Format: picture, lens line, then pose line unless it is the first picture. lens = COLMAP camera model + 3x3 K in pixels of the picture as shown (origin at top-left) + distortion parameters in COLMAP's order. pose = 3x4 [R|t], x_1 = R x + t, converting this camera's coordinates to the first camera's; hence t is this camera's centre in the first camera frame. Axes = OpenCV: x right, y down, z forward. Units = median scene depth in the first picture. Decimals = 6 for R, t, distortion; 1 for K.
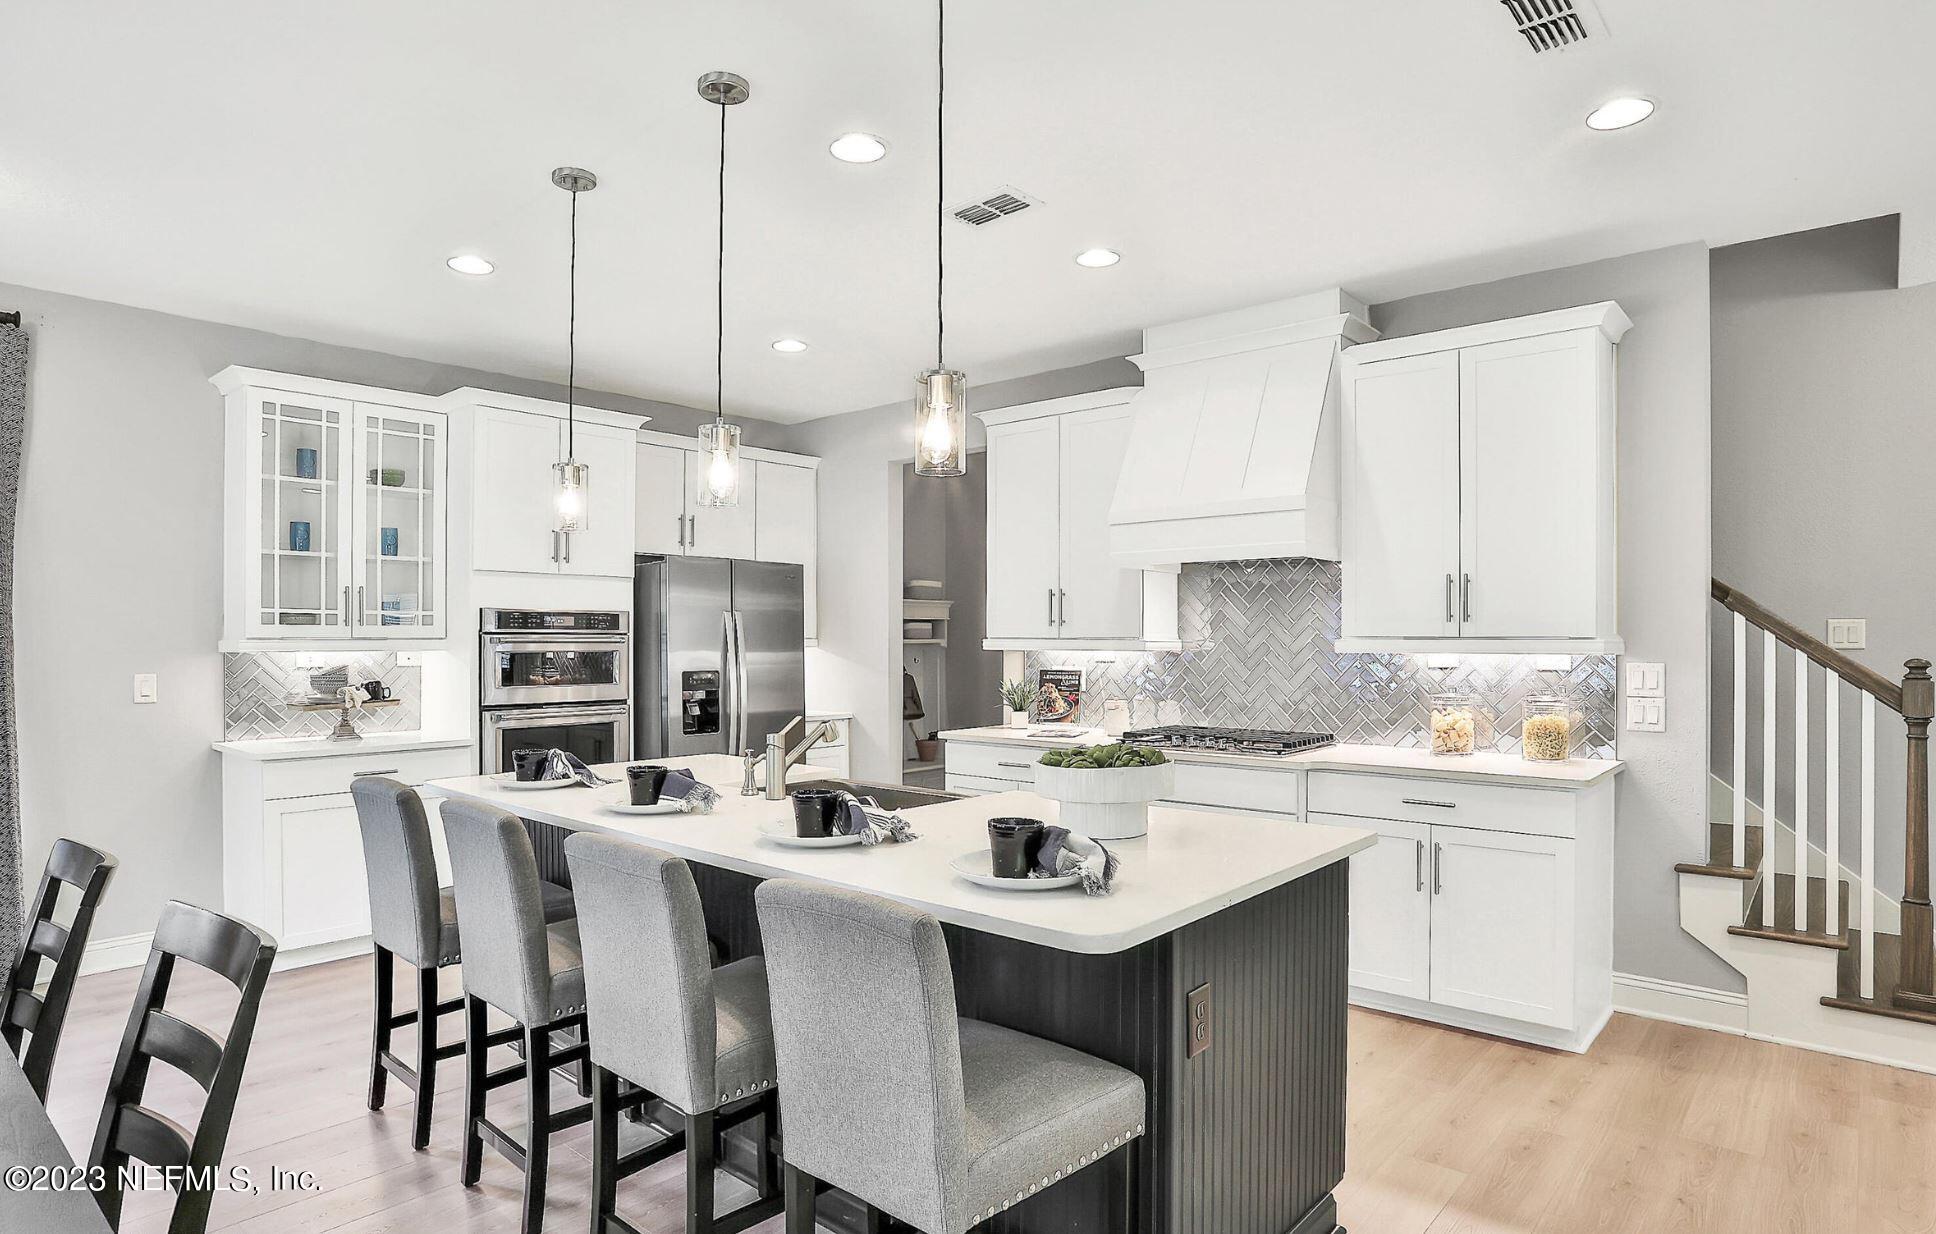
lens RADIAL K [[1065.1, 0, 960.0], [0, 1065.1, 642.0], [0, 0, 1]] dist [-0.003847, -0.000438]
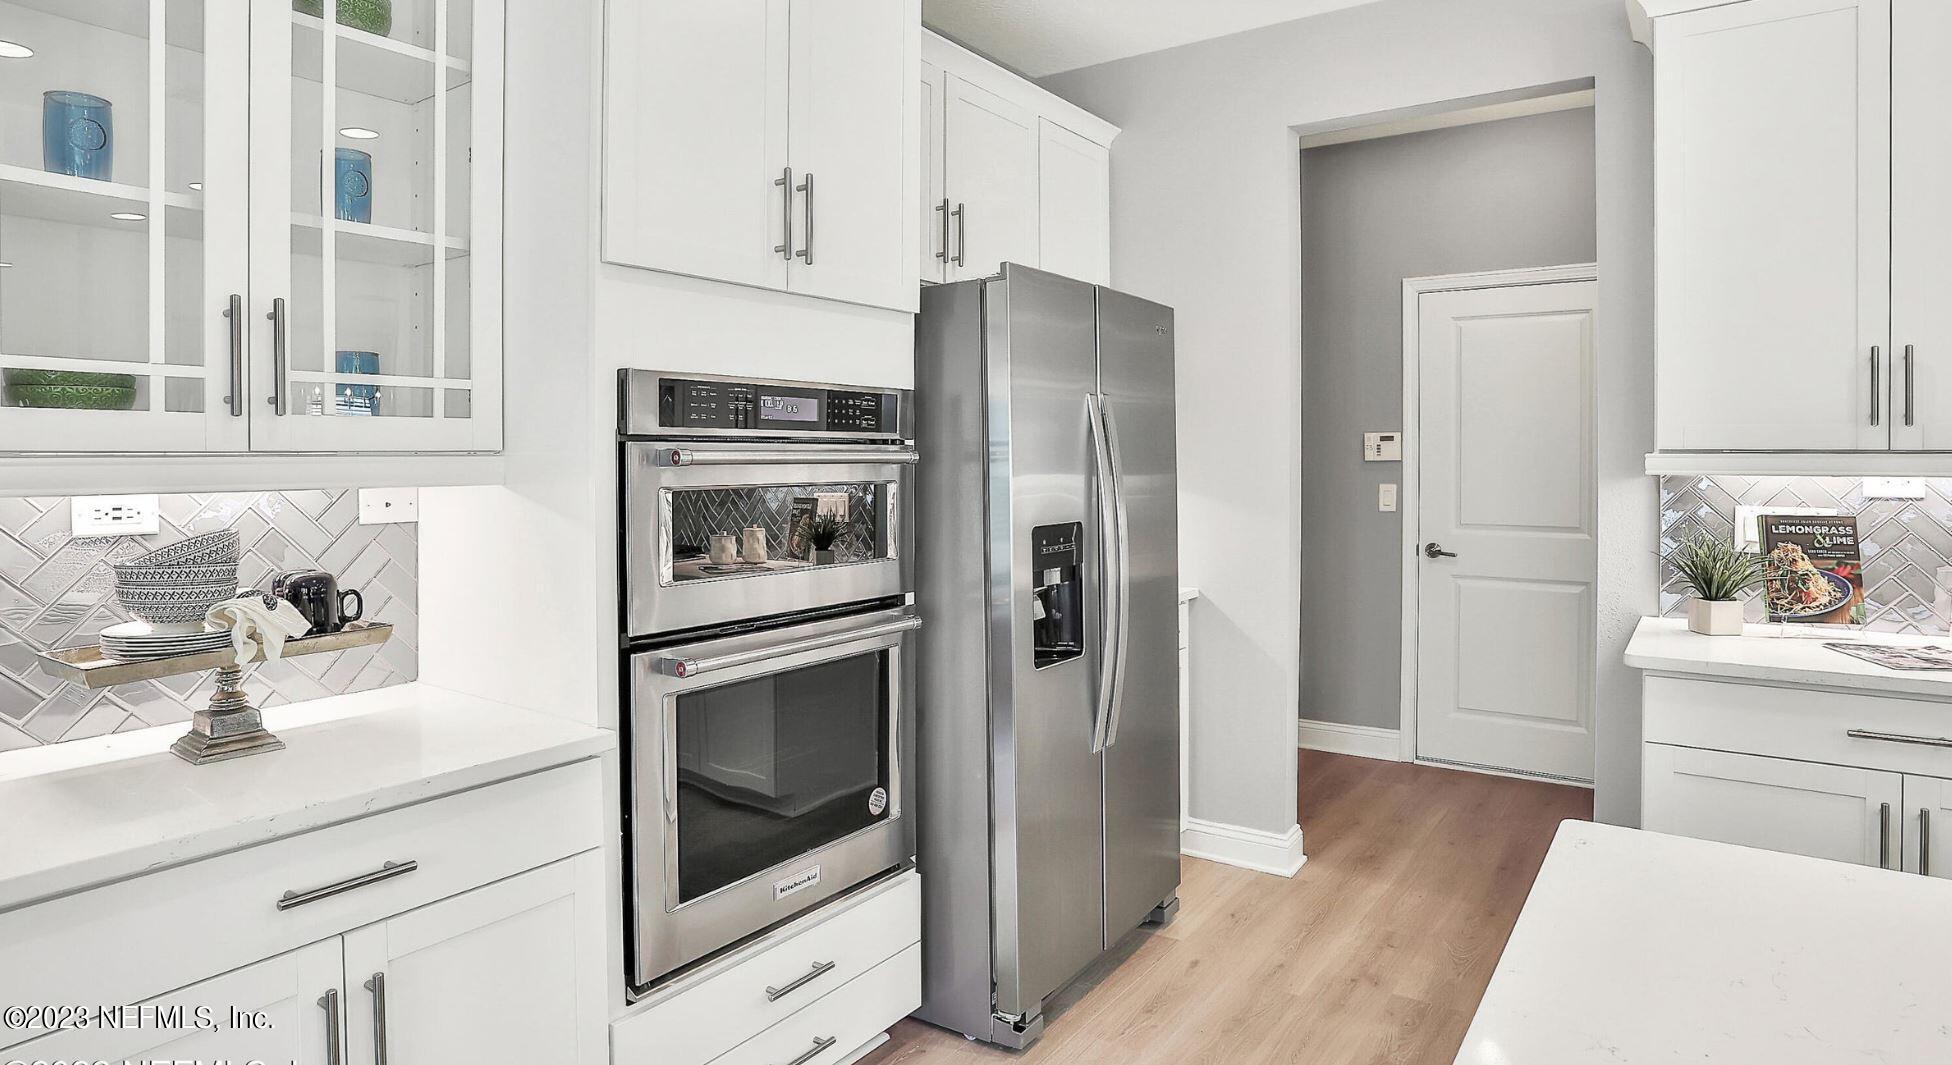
lens RADIAL K [[1097.8, 0, 1016.8], [0, 1097.8, 461.0], [0, 0, 1]] dist [-0.031056, 0.002843]
pose [[0.989485, -0.002585, 0.144615, -0.354508], [0.002203, 0.999994, 0.002801, -0.001040], [-0.144621, -0.002453, 0.989484, 0.583686]]
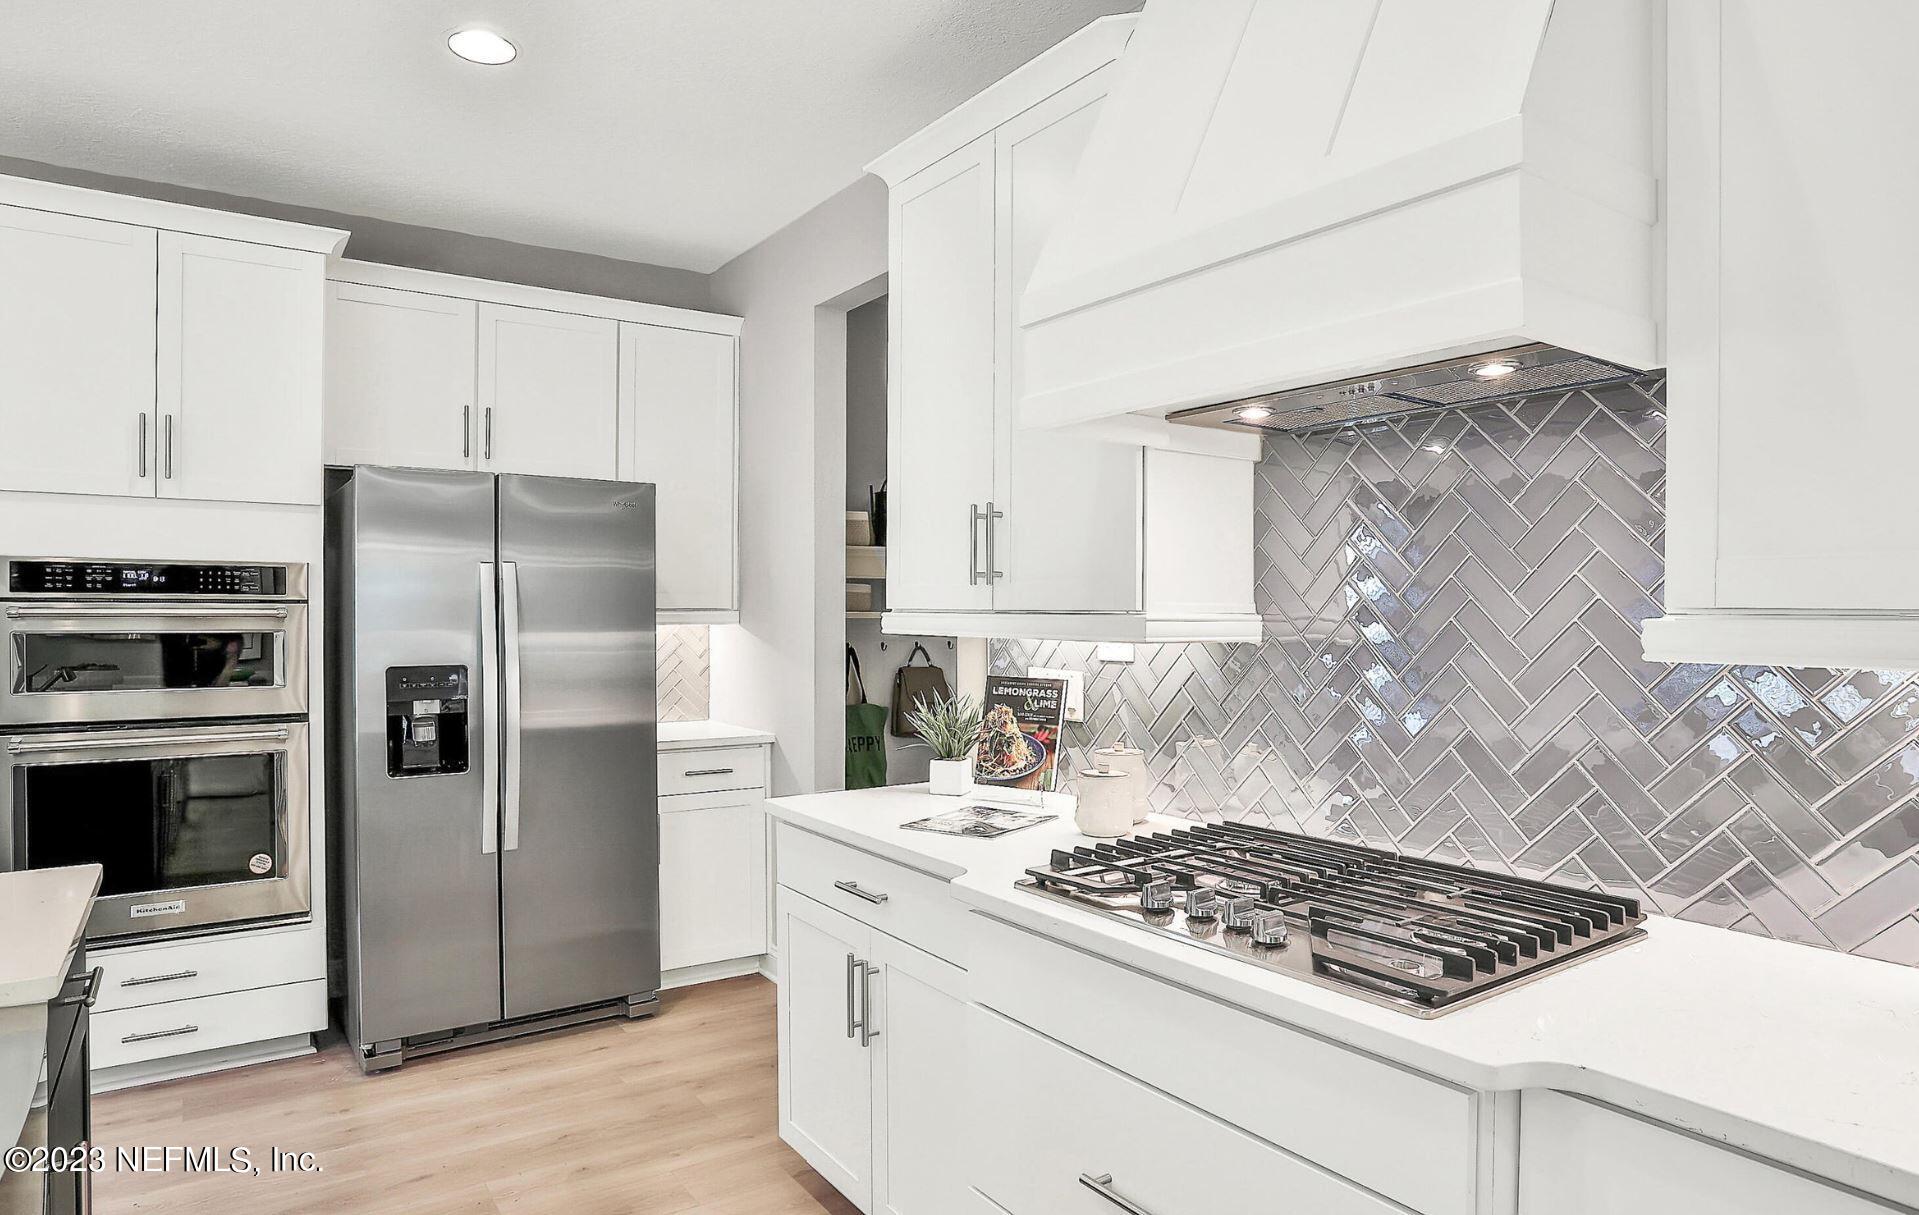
lens RADIAL K [[1127.3, 0, 950.3], [0, 1127.3, 612.9], [0, 0, 1]] dist [-0.025527, 0.000331]
pose [[0.968966, 0.003204, -0.247173, 0.195187], [-0.003188, 0.999995, 0.000467, -0.002822], [0.247173, 0.000335, 0.968971, 0.523458]]
